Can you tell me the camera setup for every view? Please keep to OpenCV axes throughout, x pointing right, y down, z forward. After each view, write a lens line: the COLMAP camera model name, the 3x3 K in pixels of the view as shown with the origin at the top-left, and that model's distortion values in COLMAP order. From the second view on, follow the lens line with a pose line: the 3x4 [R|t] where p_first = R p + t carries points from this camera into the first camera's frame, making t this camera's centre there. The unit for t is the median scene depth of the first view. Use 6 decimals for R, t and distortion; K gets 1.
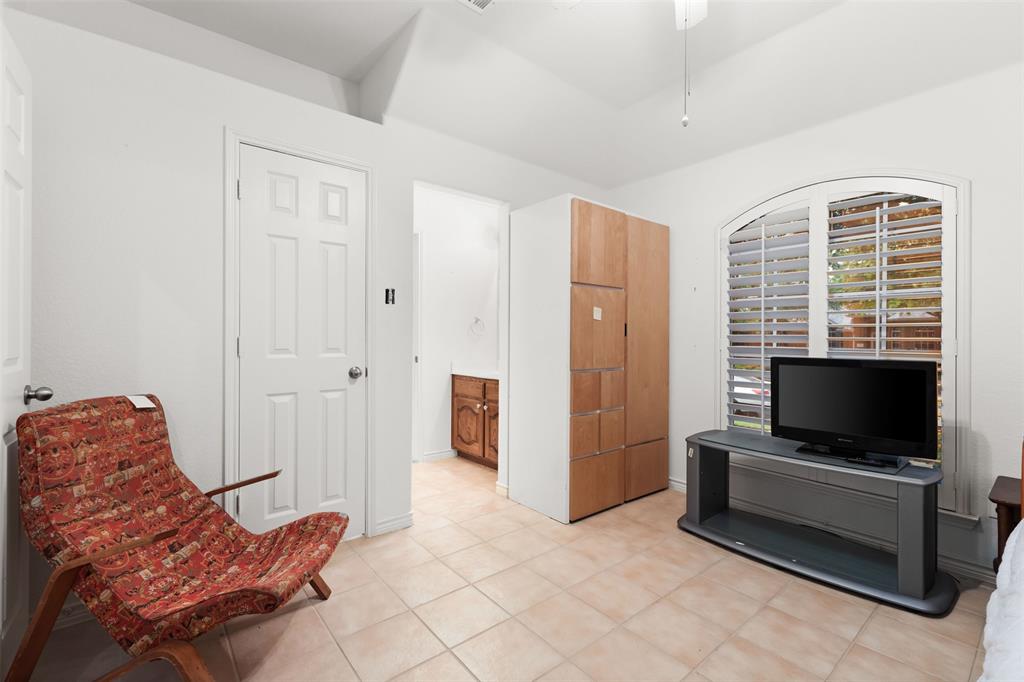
lens RADIAL K [[446.7, 0, 508.1], [0, 446.7, 337.3], [0, 0, 1]] dist [0.005115, -0.001282]
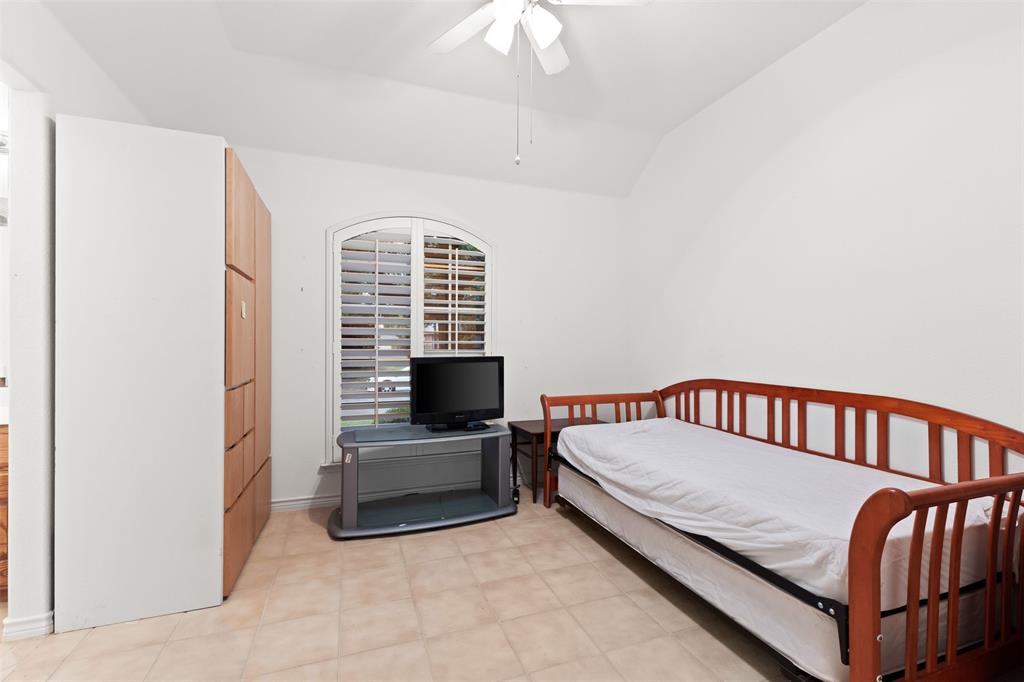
lens RADIAL K [[446.7, 0, 511.2], [0, 446.7, 342.8], [0, 0, 1]] dist [0.005115, -0.001282]
pose [[0.317679, -0.004706, 0.948187, -0.448147], [-0.001121, 0.999985, 0.005339, -0.001651], [-0.948198, -0.002759, 0.317669, 0.383063]]
